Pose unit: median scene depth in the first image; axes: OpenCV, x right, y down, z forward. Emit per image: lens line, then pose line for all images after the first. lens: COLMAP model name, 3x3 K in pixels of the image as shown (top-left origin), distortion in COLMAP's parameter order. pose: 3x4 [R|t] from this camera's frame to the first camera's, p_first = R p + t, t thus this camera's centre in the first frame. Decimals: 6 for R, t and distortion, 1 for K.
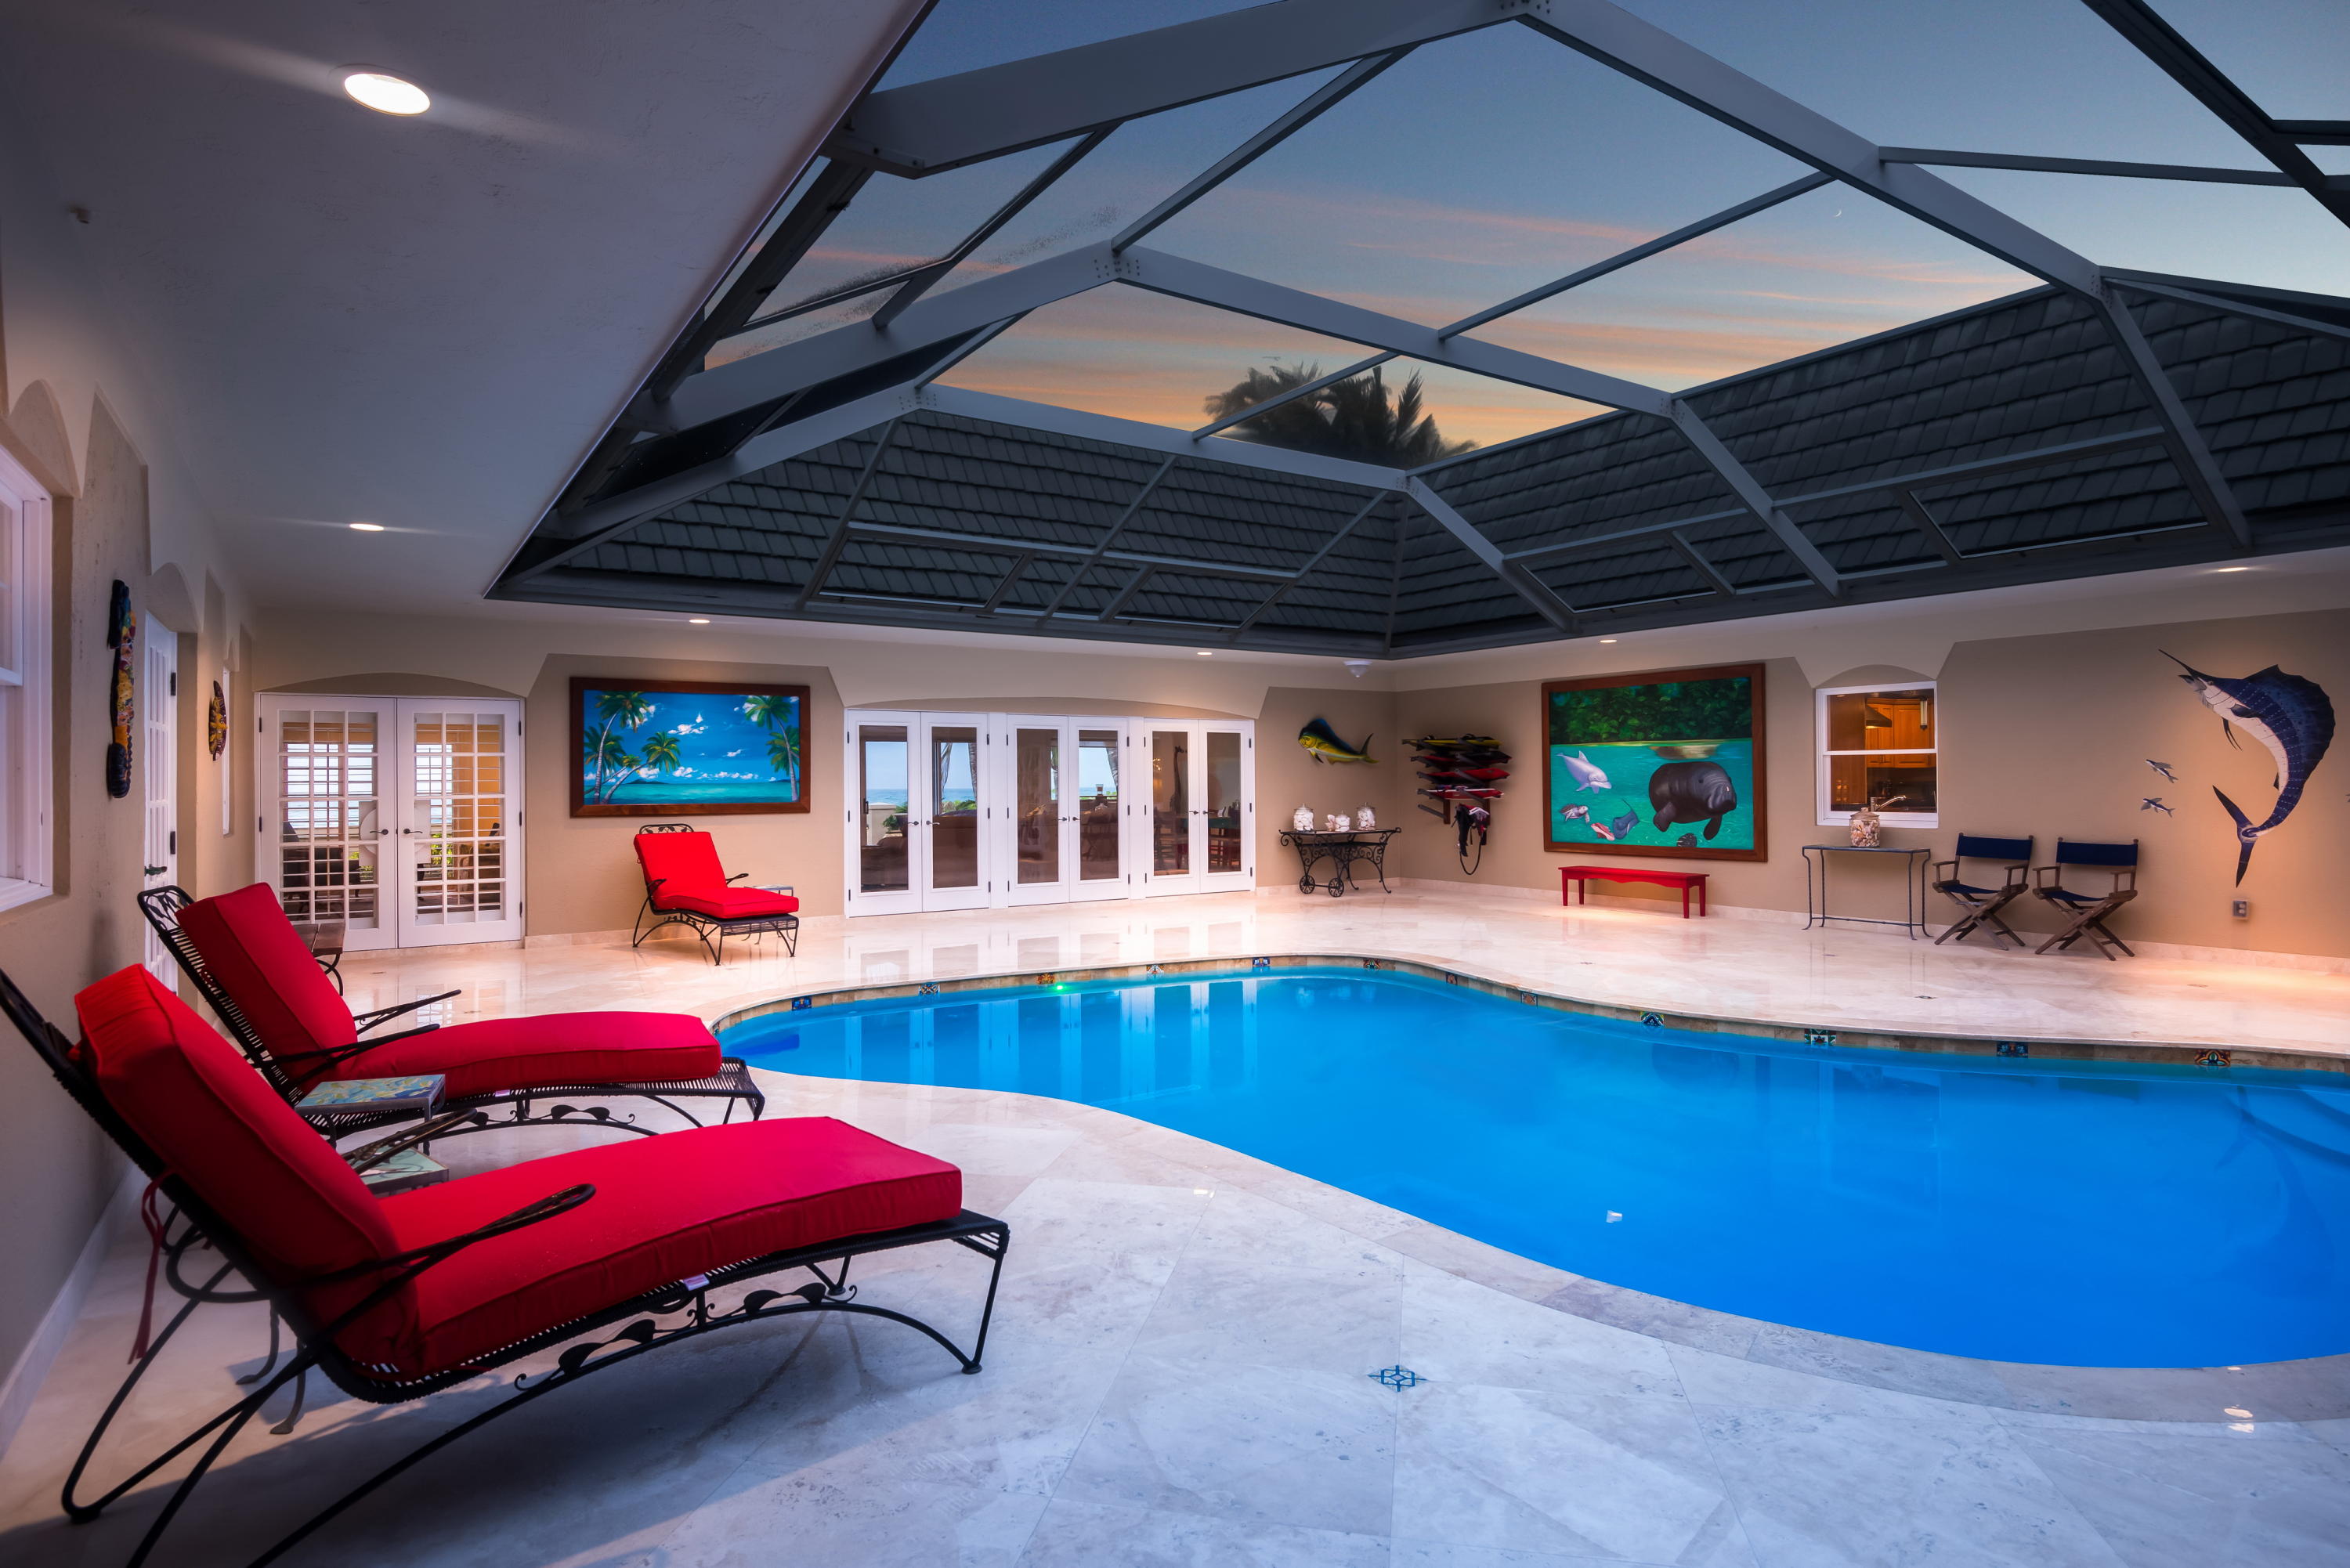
lens RADIAL K [[1250.2, 0, 1179.8], [0, 1250.2, 778.9], [0, 0, 1]] dist [-0.001681, -0.001138]
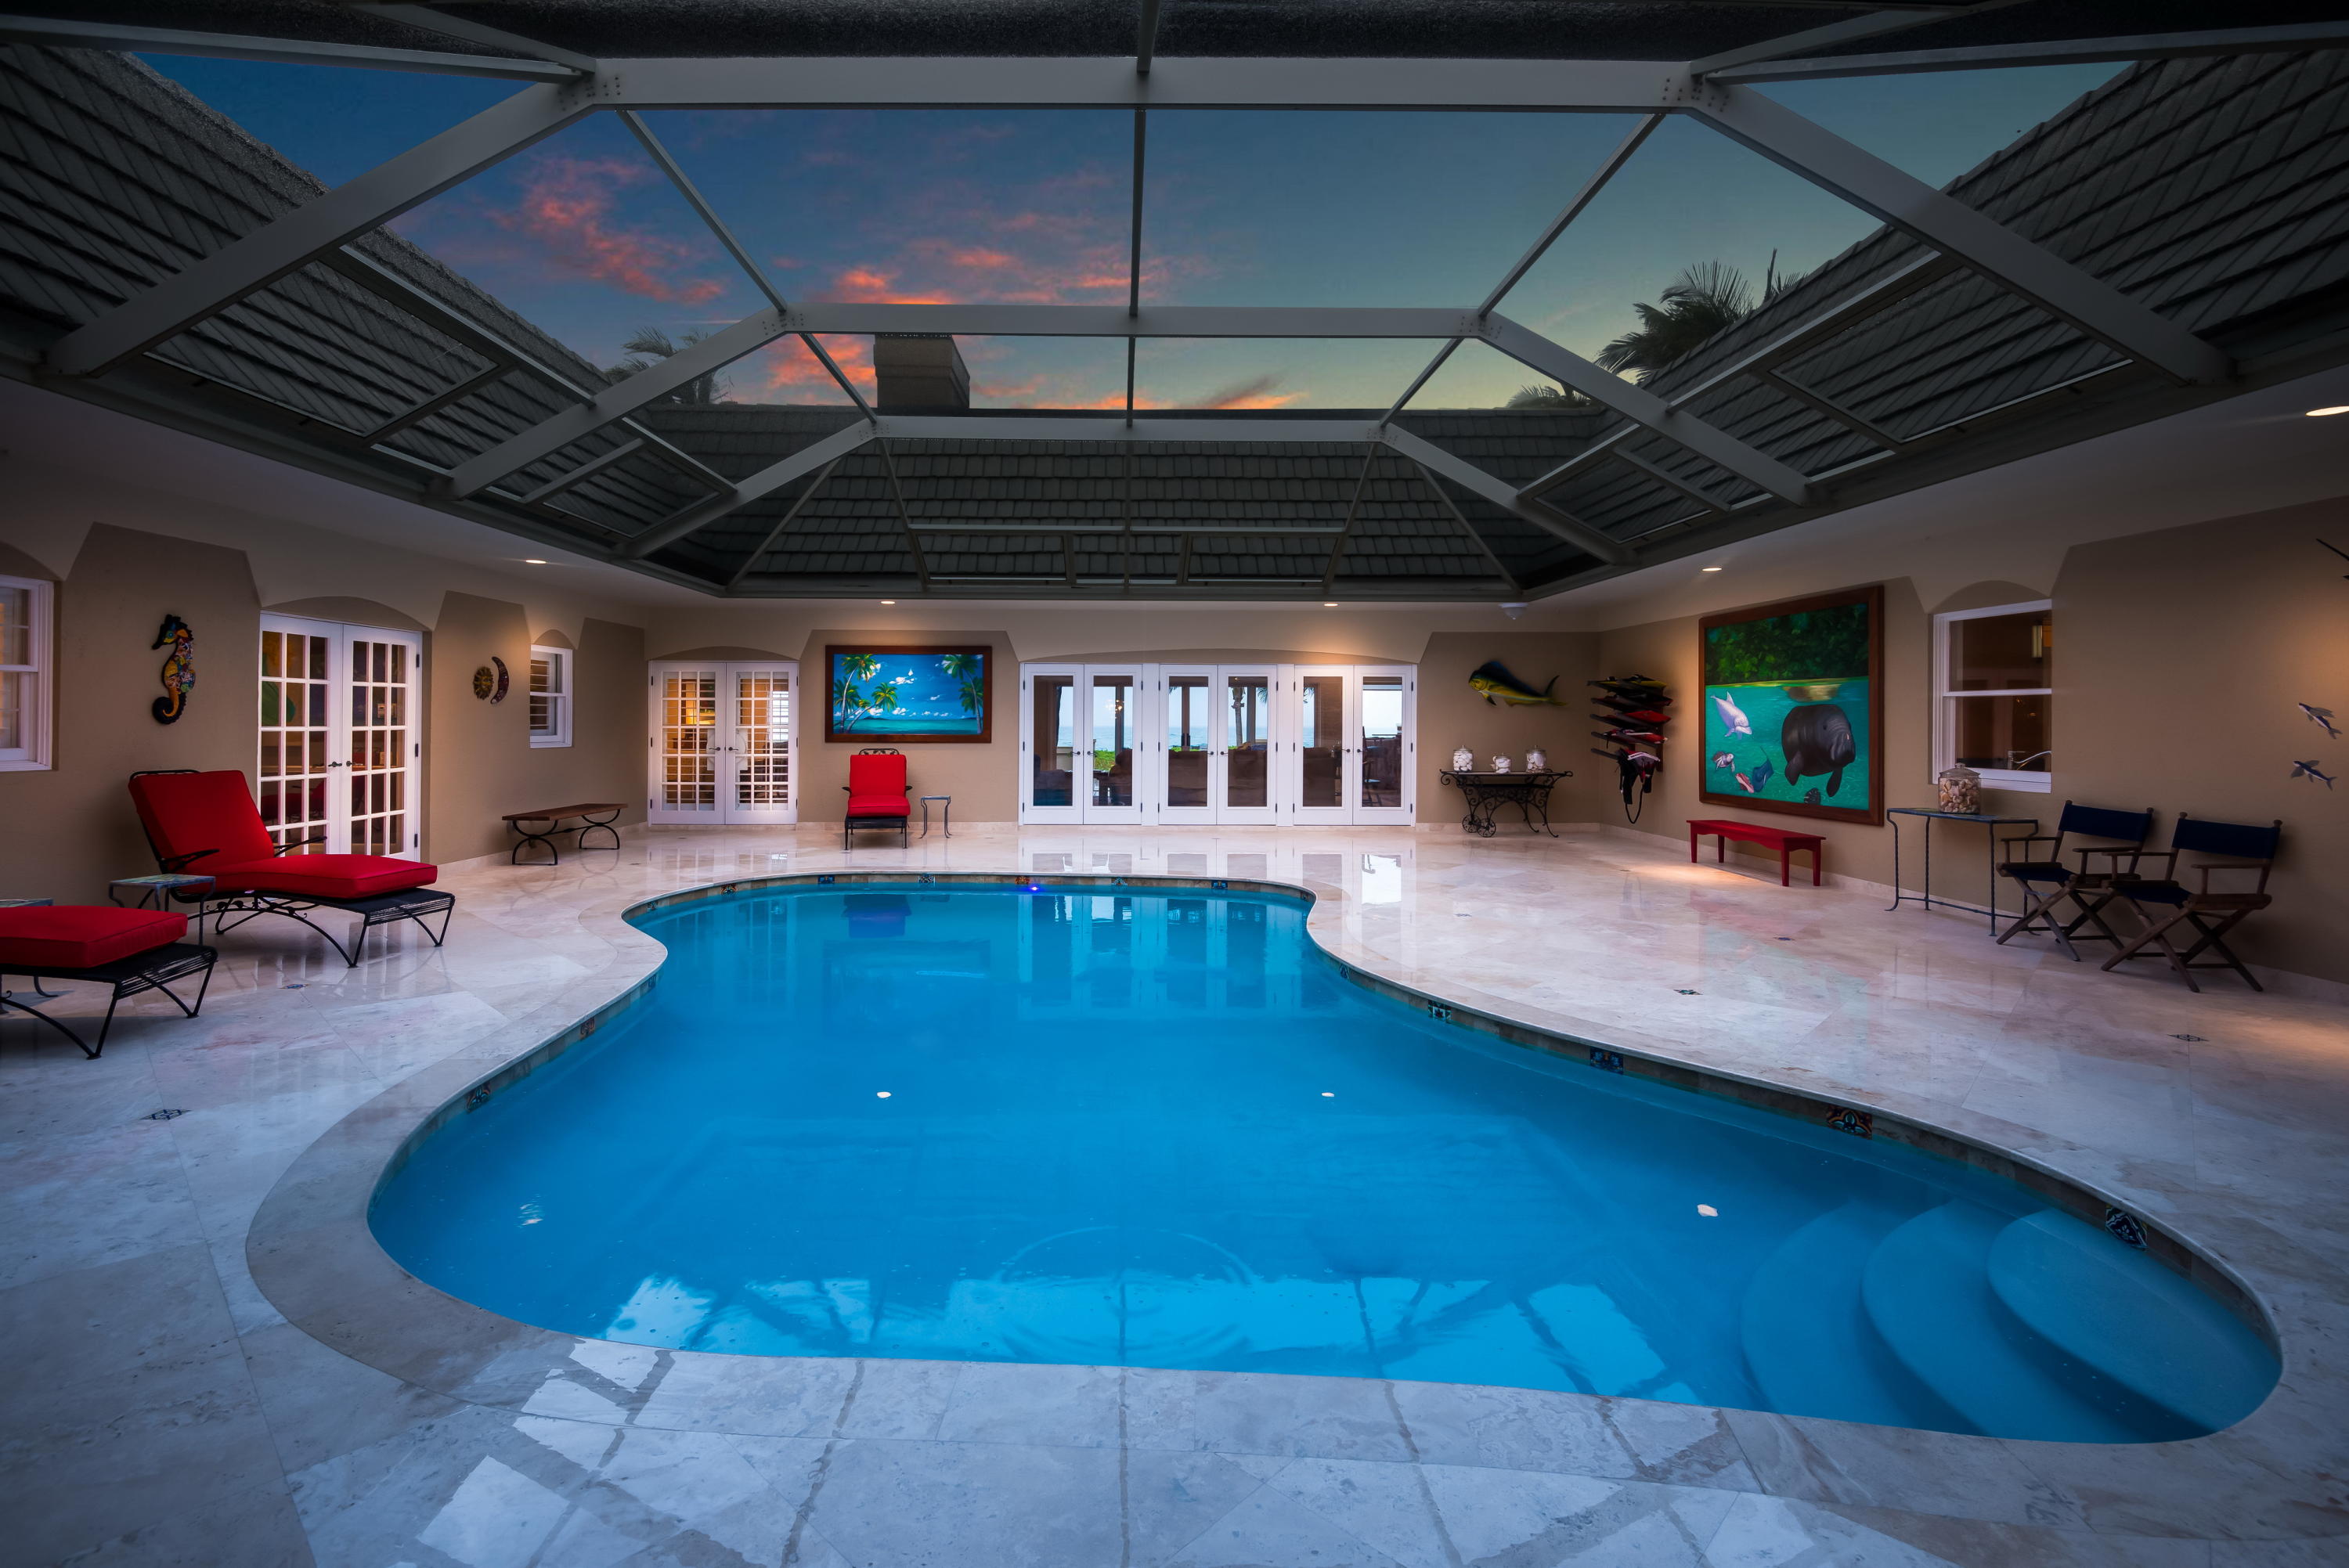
lens RADIAL K [[1099.5, 0, 1222.8], [0, 1099.5, 716.5], [0, 0, 1]] dist [-0.007200, -0.009190]
pose [[0.835828, 0.007106, -0.548945, 0.536501], [-0.007499, 0.999971, 0.001527, -0.004005], [0.548940, 0.002840, 0.835857, 0.166675]]
